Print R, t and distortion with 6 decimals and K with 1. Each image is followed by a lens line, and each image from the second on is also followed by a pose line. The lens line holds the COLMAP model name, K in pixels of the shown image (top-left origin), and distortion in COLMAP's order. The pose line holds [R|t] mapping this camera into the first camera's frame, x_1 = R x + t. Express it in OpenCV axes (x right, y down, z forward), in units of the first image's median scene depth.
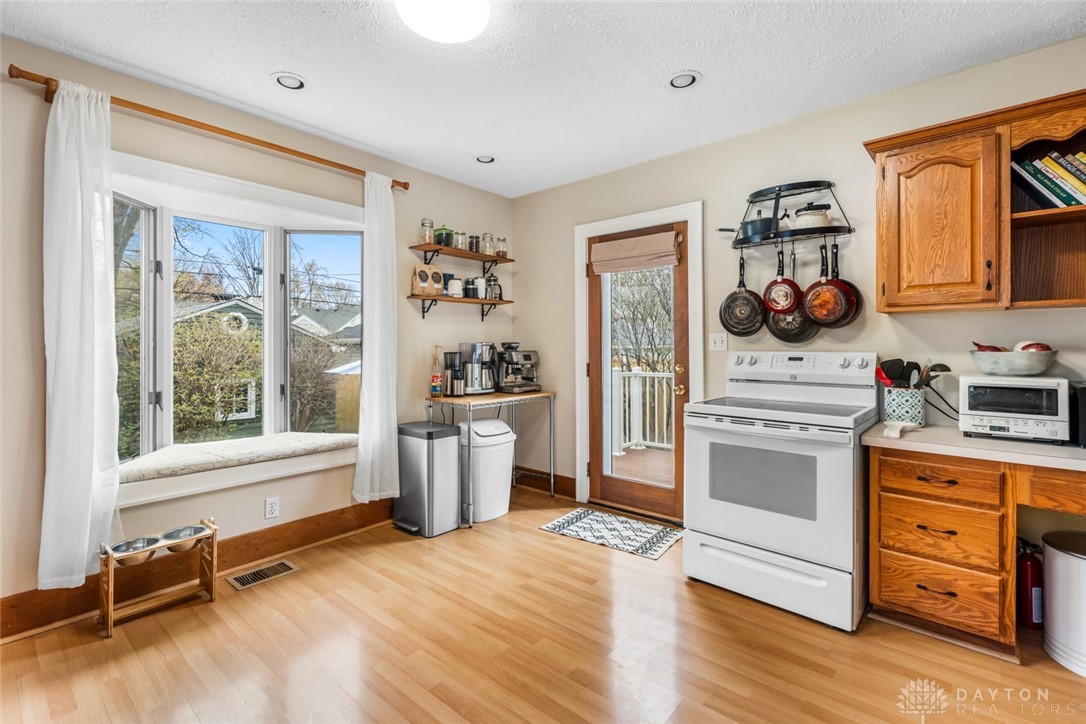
lens RADIAL K [[486.0, 0, 538.8], [0, 486.0, 345.7], [0, 0, 1]] dist [0.000417, 0.000366]
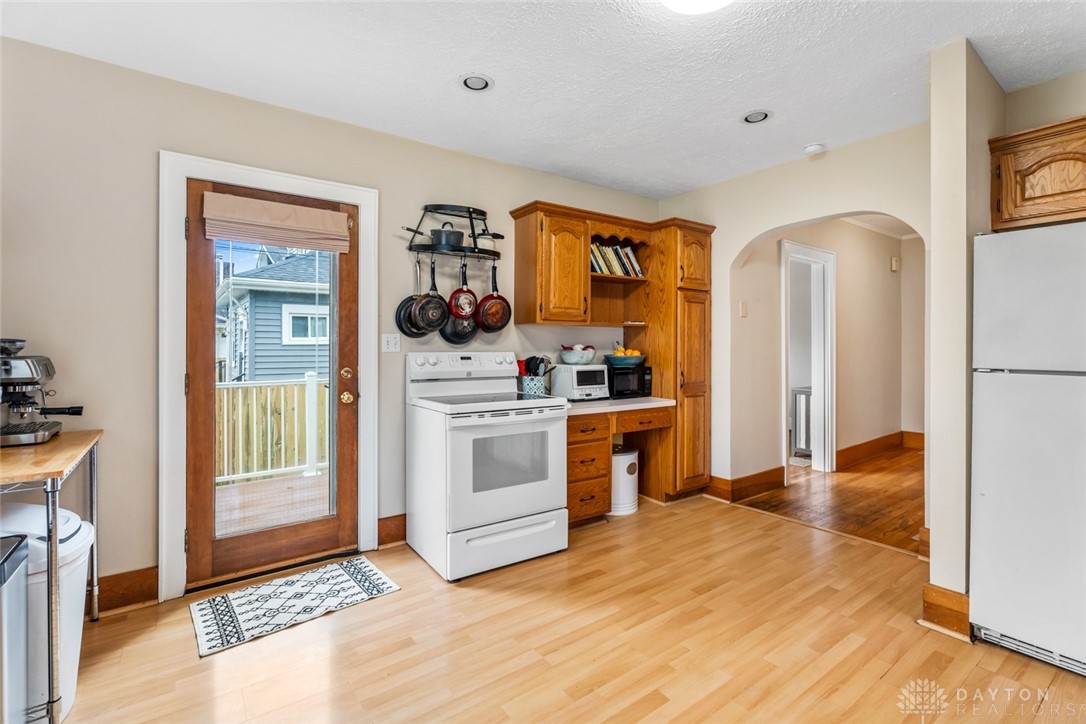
lens RADIAL K [[486.0, 0, 538.8], [0, 486.0, 345.7], [0, 0, 1]] dist [0.000417, 0.000366]
pose [[0.235738, 0.004777, 0.971805, -0.569473], [-0.001511, 0.999989, -0.004549, 0.002308], [-0.971815, -0.000396, 0.235743, 0.559274]]
